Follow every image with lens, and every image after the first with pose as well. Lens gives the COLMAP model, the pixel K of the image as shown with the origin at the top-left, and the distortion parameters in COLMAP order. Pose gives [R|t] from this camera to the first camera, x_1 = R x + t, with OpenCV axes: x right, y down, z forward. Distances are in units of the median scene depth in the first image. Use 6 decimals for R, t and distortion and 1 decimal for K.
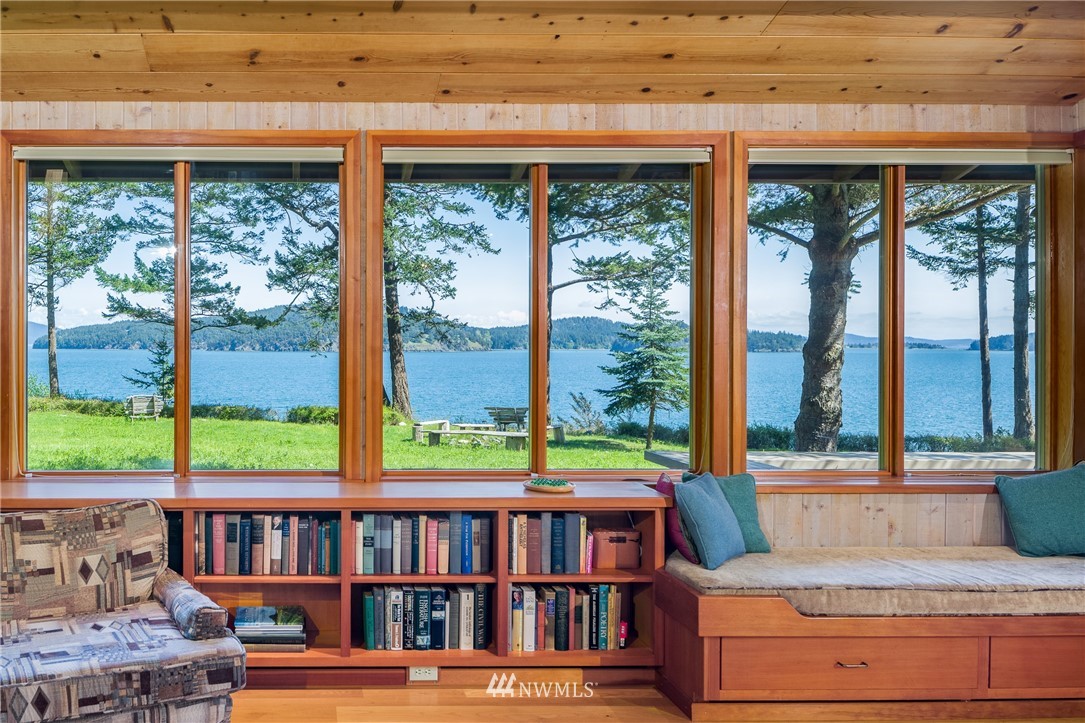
lens RADIAL K [[709.8, 0, 539.1], [0, 709.8, 367.3], [0, 0, 1]] dist [0.005909, -0.005637]
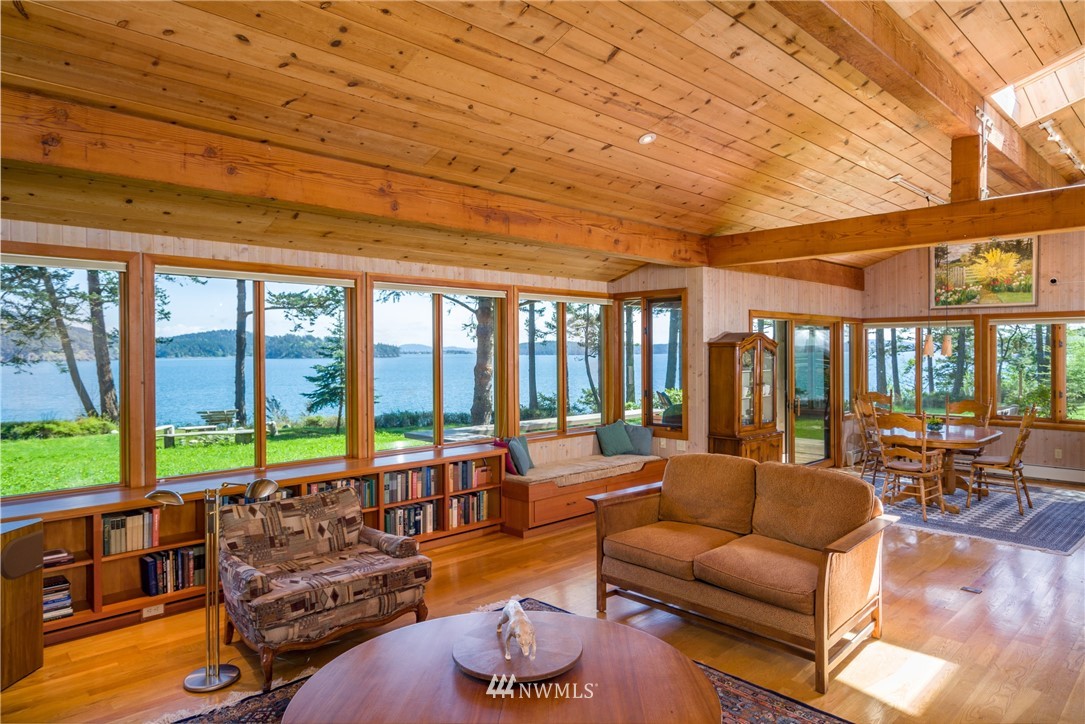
lens RADIAL K [[664.2, 0, 552.3], [0, 664.2, 352.0], [0, 0, 1]] dist [0.005984, 0.000764]
pose [[0.721691, -0.004118, 0.692203, -1.184787], [0.001843, 0.999990, 0.004028, -0.137868], [-0.692213, -0.001631, 0.721691, -0.652013]]
